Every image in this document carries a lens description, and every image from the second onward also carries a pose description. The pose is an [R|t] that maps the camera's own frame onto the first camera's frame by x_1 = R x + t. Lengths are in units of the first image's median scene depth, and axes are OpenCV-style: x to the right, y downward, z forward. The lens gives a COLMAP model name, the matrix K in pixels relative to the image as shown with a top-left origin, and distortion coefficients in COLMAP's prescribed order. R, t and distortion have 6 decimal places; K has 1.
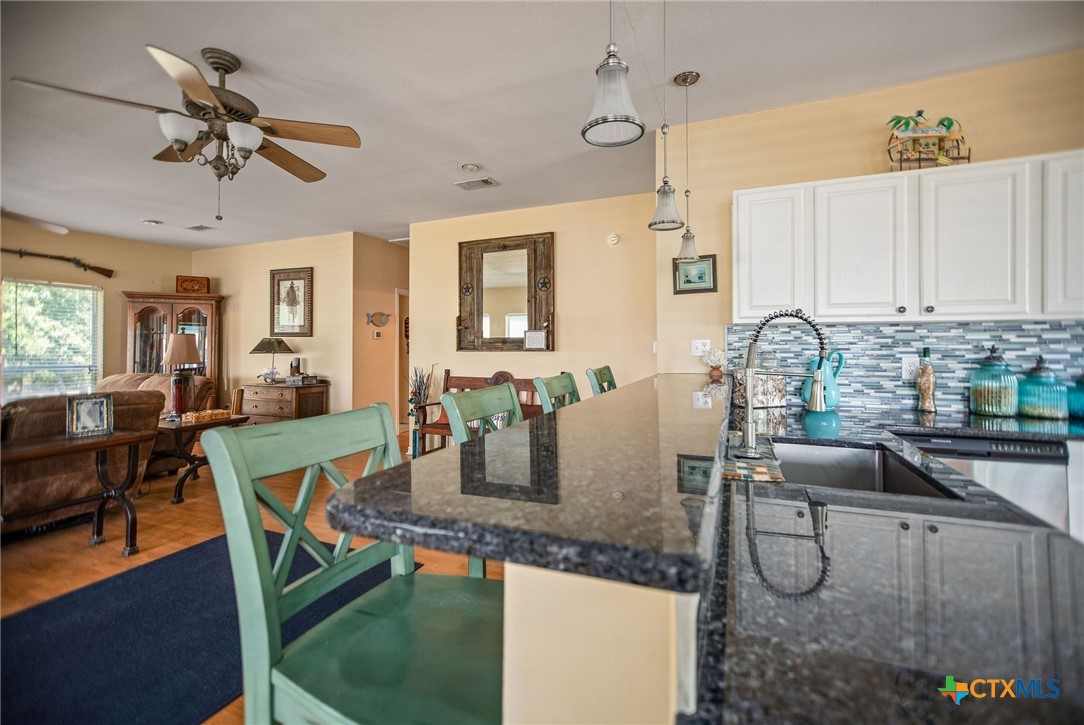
lens RADIAL K [[461.6, 0, 544.0], [0, 461.6, 337.1], [0, 0, 1]] dist [0.000200, 0.000813]
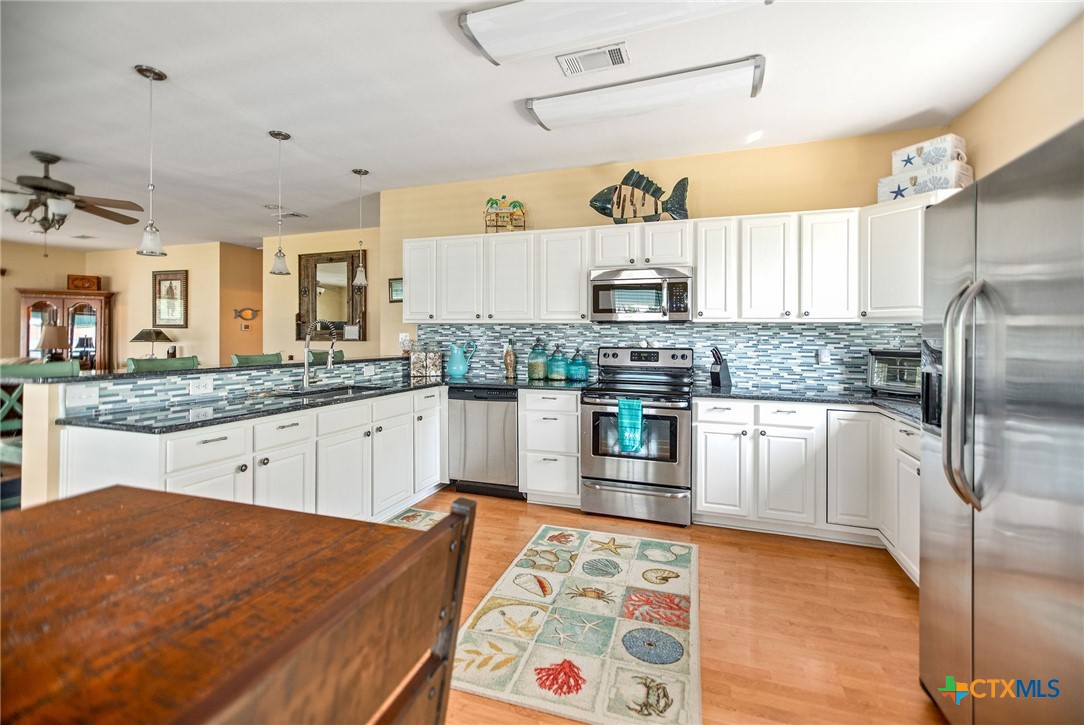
lens RADIAL K [[467.9, 0, 543.0], [0, 467.9, 337.6], [0, 0, 1]] dist [-0.001140, 0.000352]
pose [[0.997616, 0.007075, 0.068644, 0.424377], [-0.008221, 0.999831, 0.016416, -0.005413], [-0.068517, -0.016941, 0.997506, -0.346844]]
